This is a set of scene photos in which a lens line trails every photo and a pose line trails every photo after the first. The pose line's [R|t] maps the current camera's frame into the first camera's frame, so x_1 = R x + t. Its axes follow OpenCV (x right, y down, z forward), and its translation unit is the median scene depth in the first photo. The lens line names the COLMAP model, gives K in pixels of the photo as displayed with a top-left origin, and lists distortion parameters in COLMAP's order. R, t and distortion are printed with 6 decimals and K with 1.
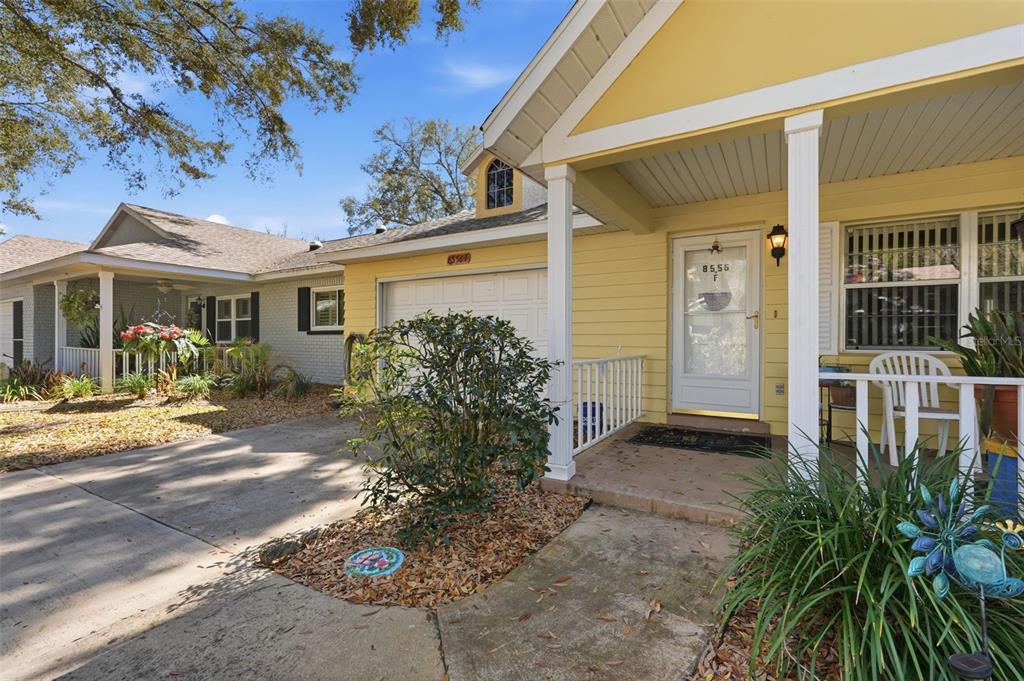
lens RADIAL K [[455.2, 0, 510.7], [0, 455.2, 336.1], [0, 0, 1]] dist [0.001725, 0.000194]
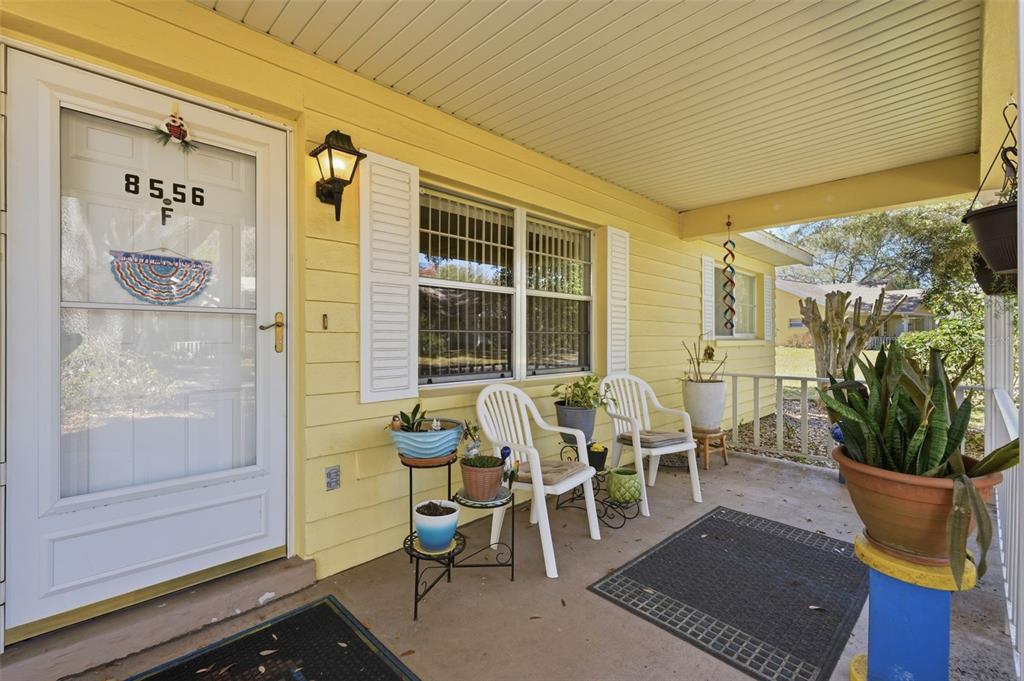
lens RADIAL K [[455.2, 0, 510.7], [0, 455.2, 336.1], [0, 0, 1]] dist [0.001725, 0.000194]
pose [[0.249853, -0.000903, 0.968283, 0.156458], [-0.008226, 0.999962, 0.003055, -0.032148], [-0.968249, -0.008728, 0.249836, 0.630473]]
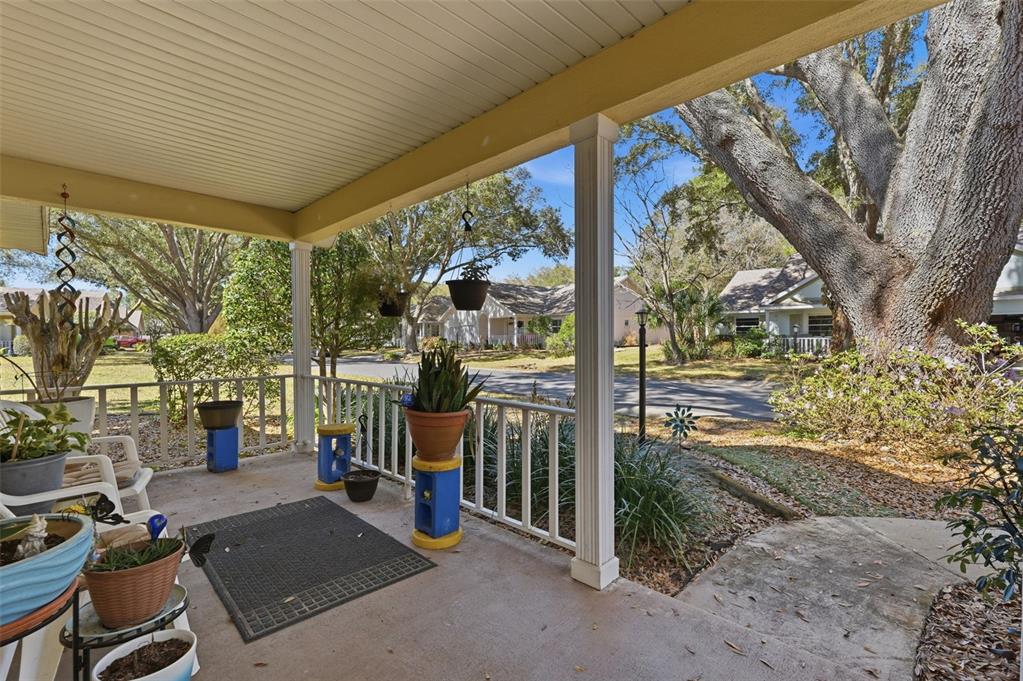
lens RADIAL K [[451.9, 0, 516.2], [0, 451.9, 342.3], [0, 0, 1]] dist [0.001970, -0.000072]
pose [[-0.976528, -0.000062, 0.215391, 0.307539], [-0.000396, 0.999999, -0.001506, -0.029210], [-0.215390, -0.001556, -0.976527, 0.969987]]
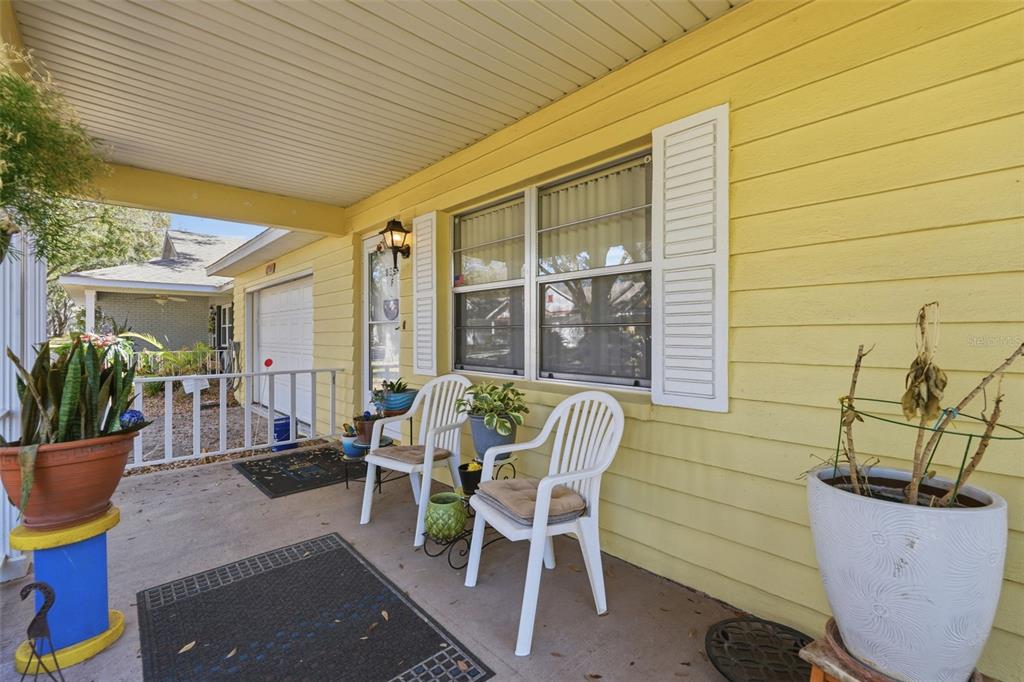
lens RADIAL K [[455.2, 0, 510.7], [0, 455.2, 336.6], [0, 0, 1]] dist [0.001725, 0.000194]
pose [[0.957321, 0.000008, -0.289028, 0.943562], [0.001470, 0.999987, 0.004897, -0.026136], [0.289024, -0.005113, 0.957308, 0.213285]]
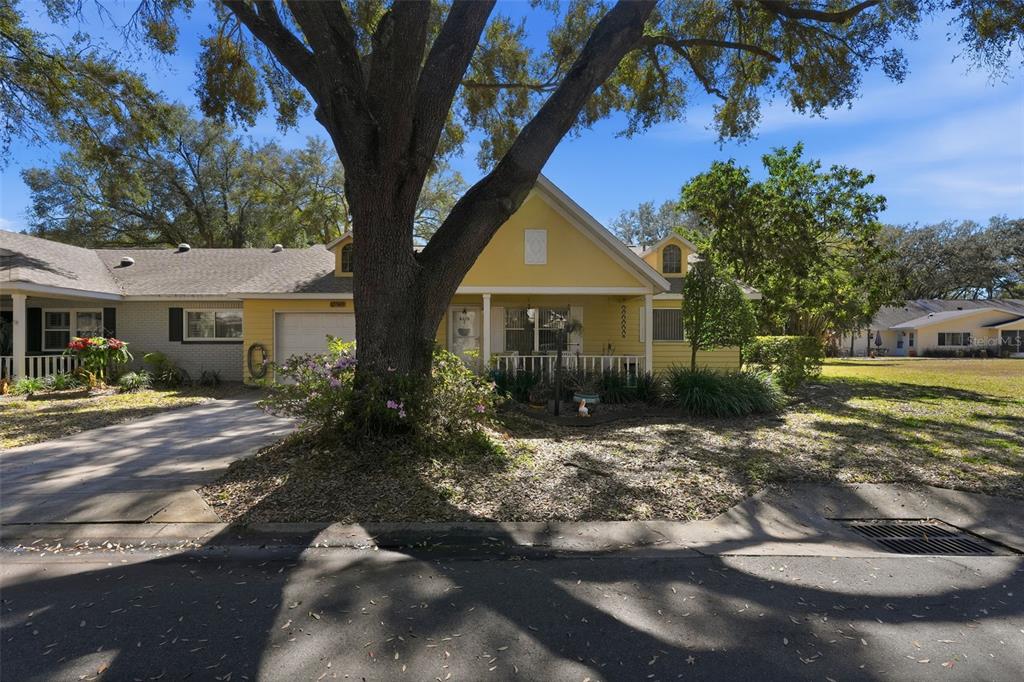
lens RADIAL K [[484.3, 0, 515.5], [0, 484.3, 354.0], [0, 0, 1]] dist [0.000644, 0.000087]
pose [[0.849381, -0.008078, 0.527718, -0.733474], [-0.003923, 0.999759, 0.021617, -0.015170], [-0.527766, -0.020431, 0.849144, -1.444338]]
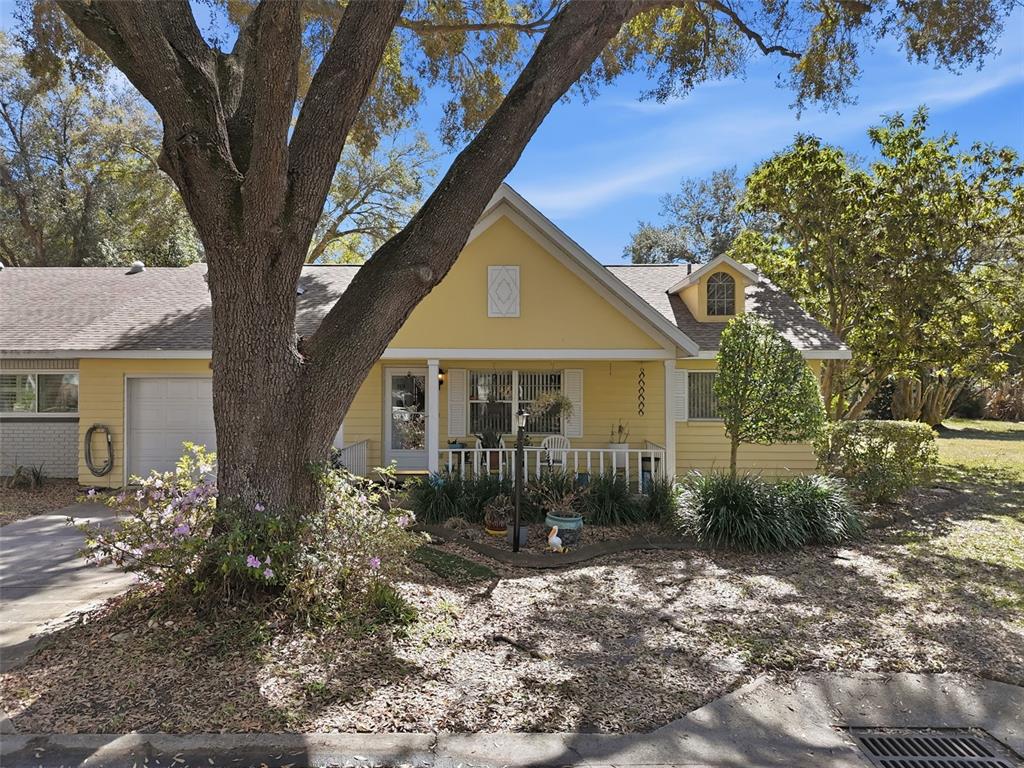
lens RADIAL K [[773.2, 0, 512.0], [0, 773.2, 384.0], [0, 0, 1]] dist [0.084776, -0.094805]
pose [[0.861787, -0.000675, 0.507269, -0.691735], [-0.002152, 0.999985, 0.004987, -0.175329], [-0.507265, -0.005389, 0.861773, -1.711352]]
